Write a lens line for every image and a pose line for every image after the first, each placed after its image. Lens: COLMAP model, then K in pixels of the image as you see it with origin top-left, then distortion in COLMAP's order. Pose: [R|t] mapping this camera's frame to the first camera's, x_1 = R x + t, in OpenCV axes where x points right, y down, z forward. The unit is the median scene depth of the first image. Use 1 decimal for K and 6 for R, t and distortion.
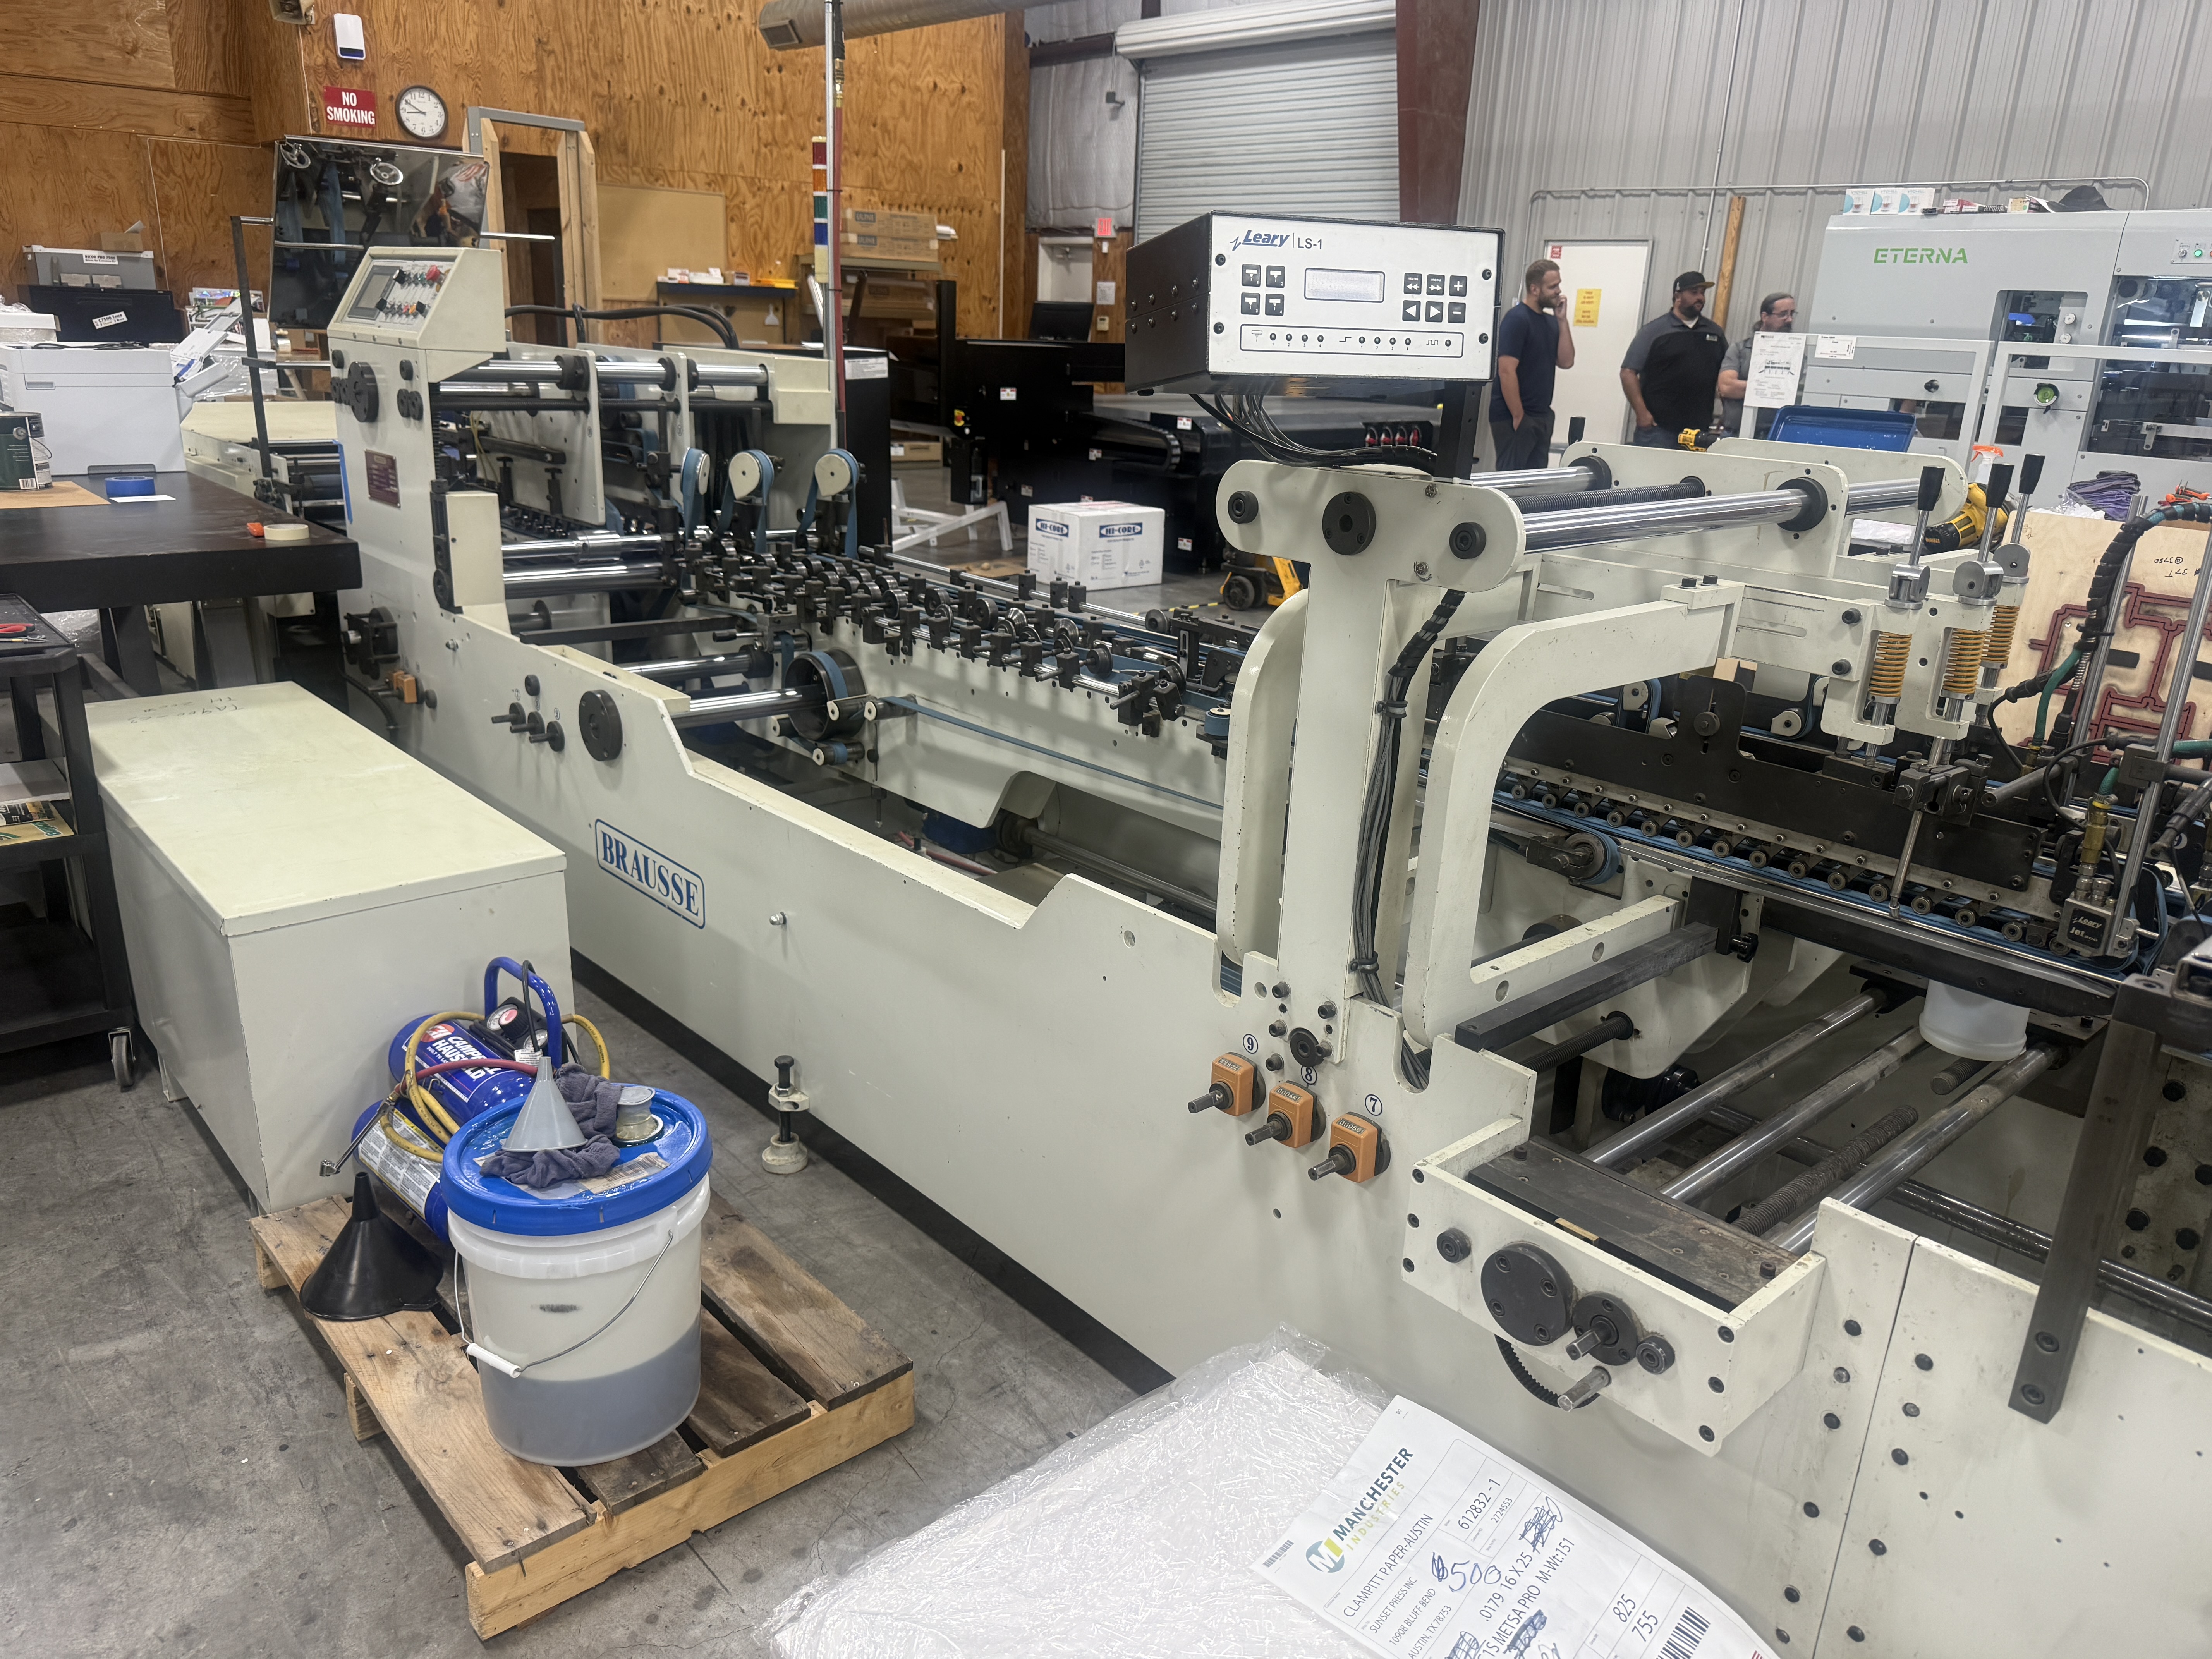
lens RADIAL K [[1579.3, 0, 1106.0], [0, 1579.3, 829.5], [0, 0, 1]] dist [0.006499, -0.003814]
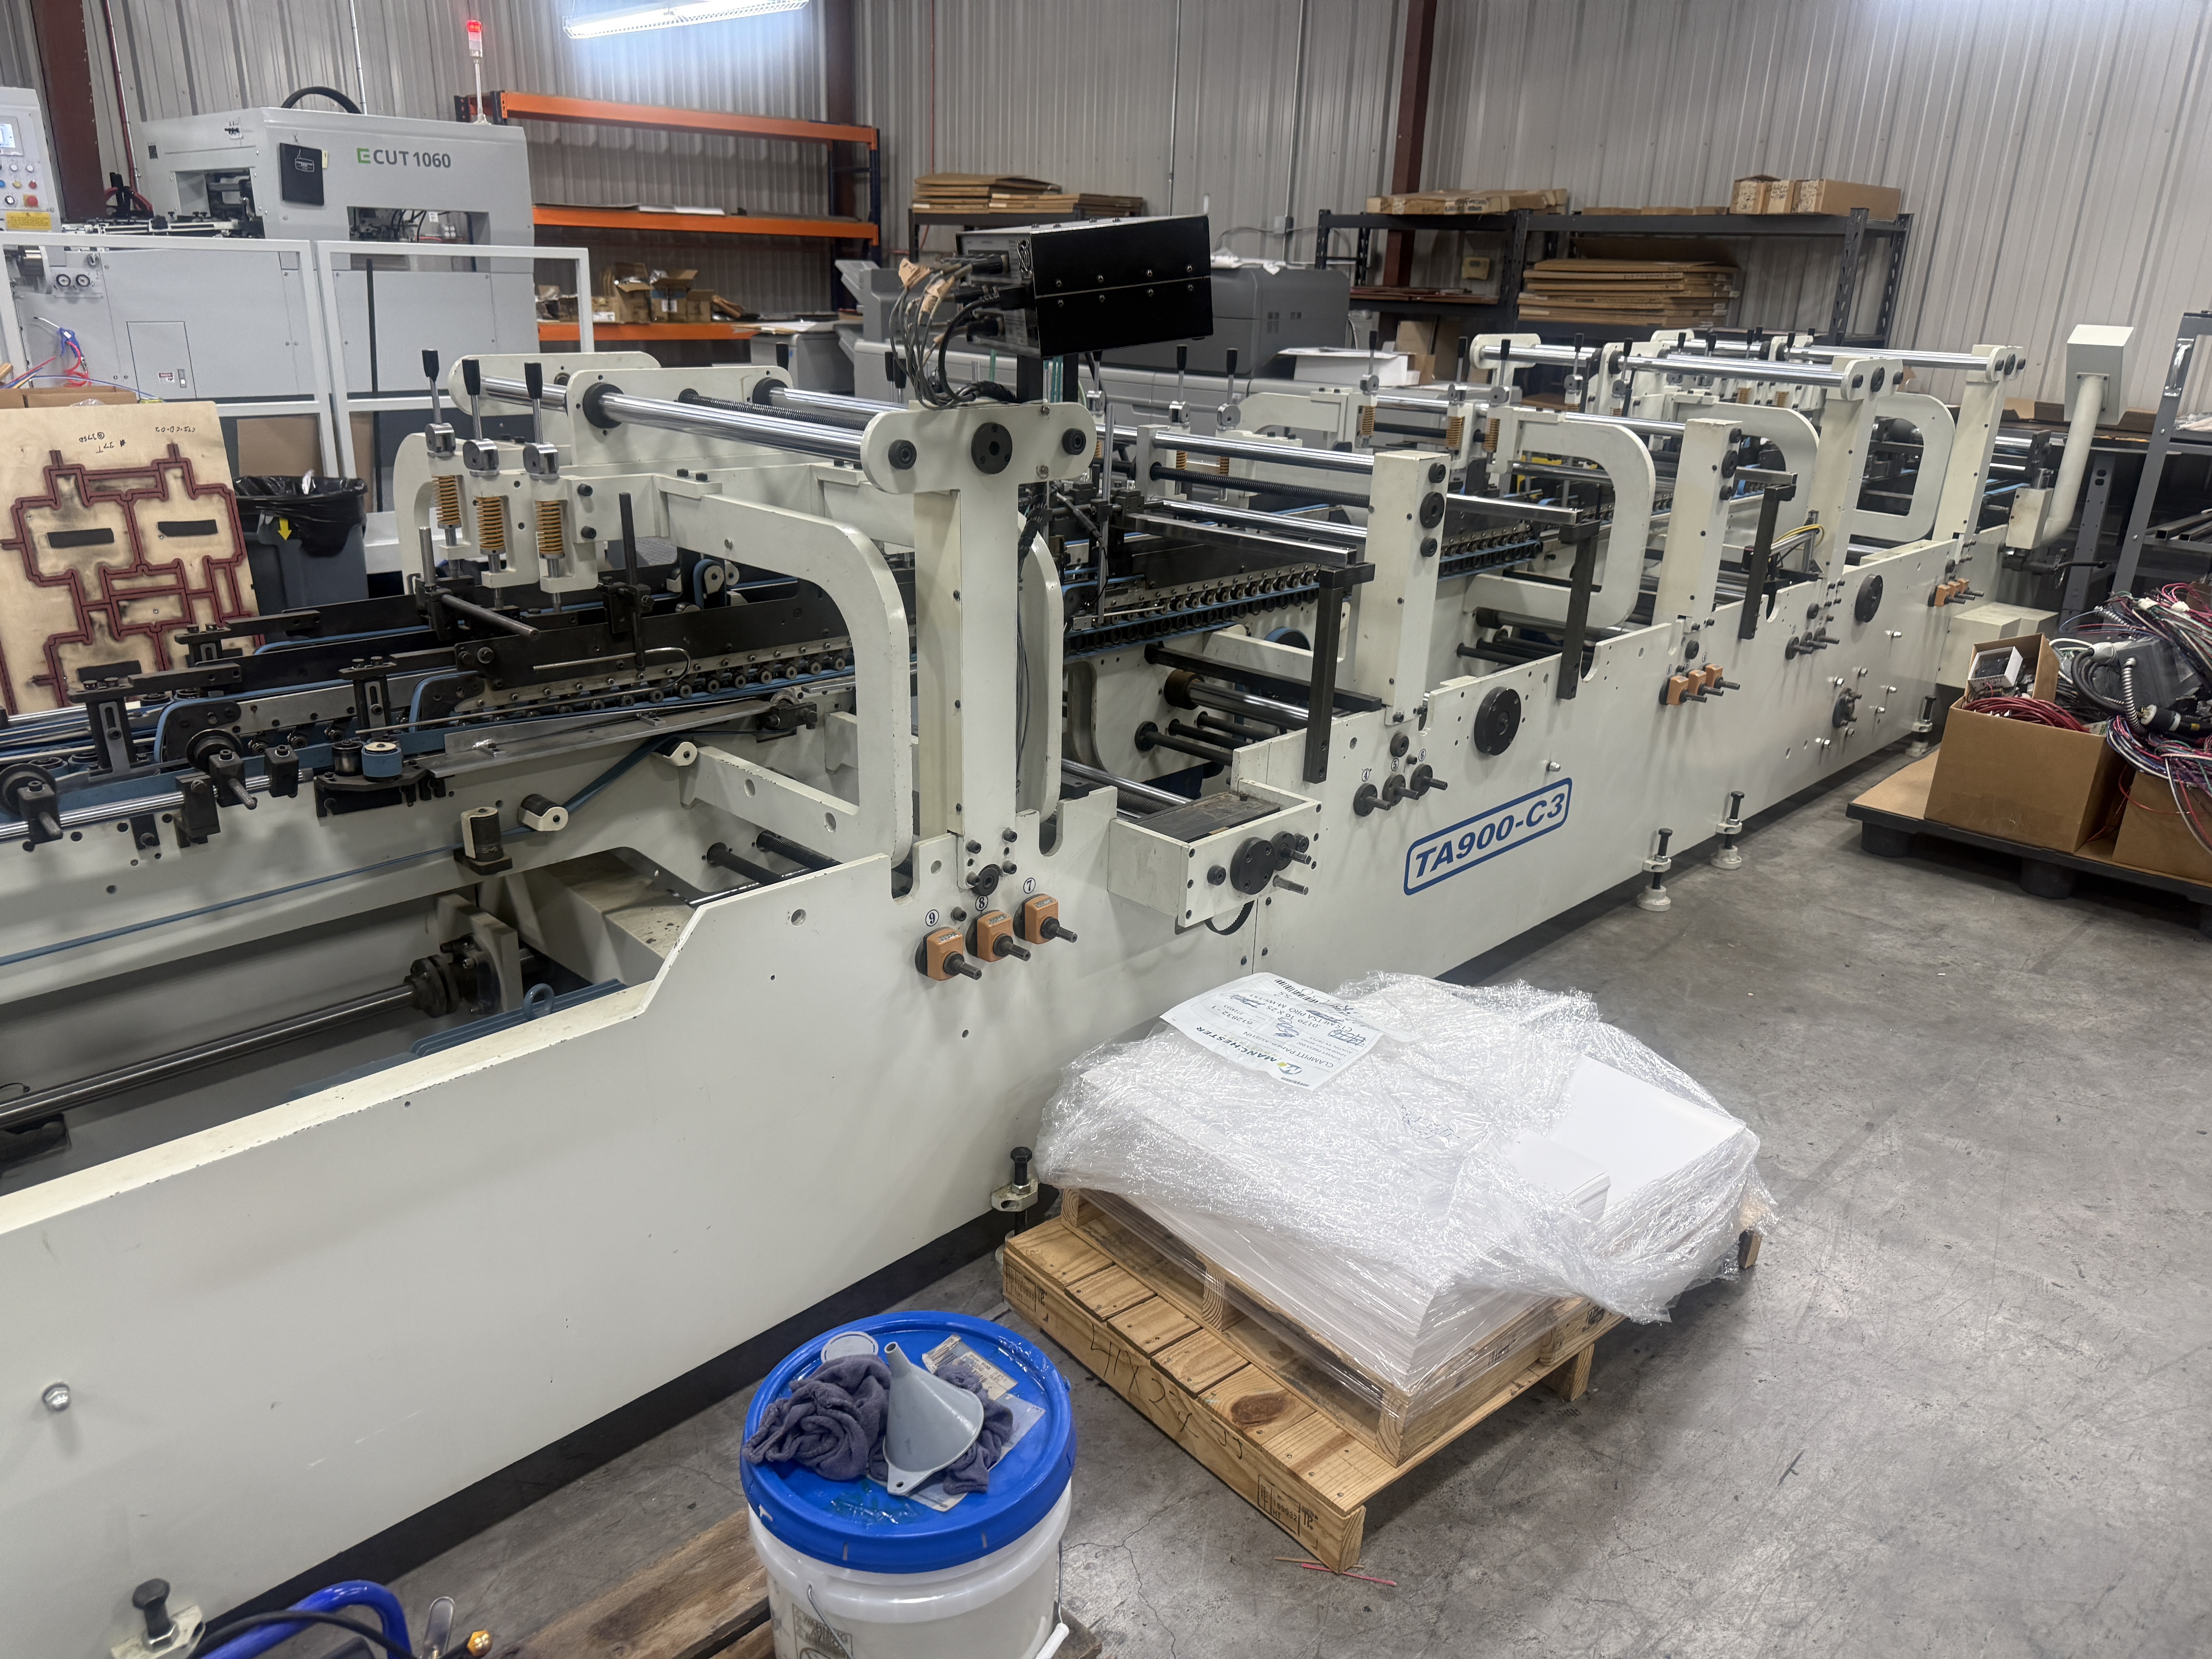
lens RADIAL K [[1579.3, 0, 1106.0], [0, 1579.3, 829.5], [0, 0, 1]] dist [0.006499, -0.003814]
pose [[-0.078134, -0.376557, 0.923093, -0.940903], [0.278723, 0.880749, 0.382876, -0.320393], [-0.957188, 0.287203, 0.036139, 0.803027]]
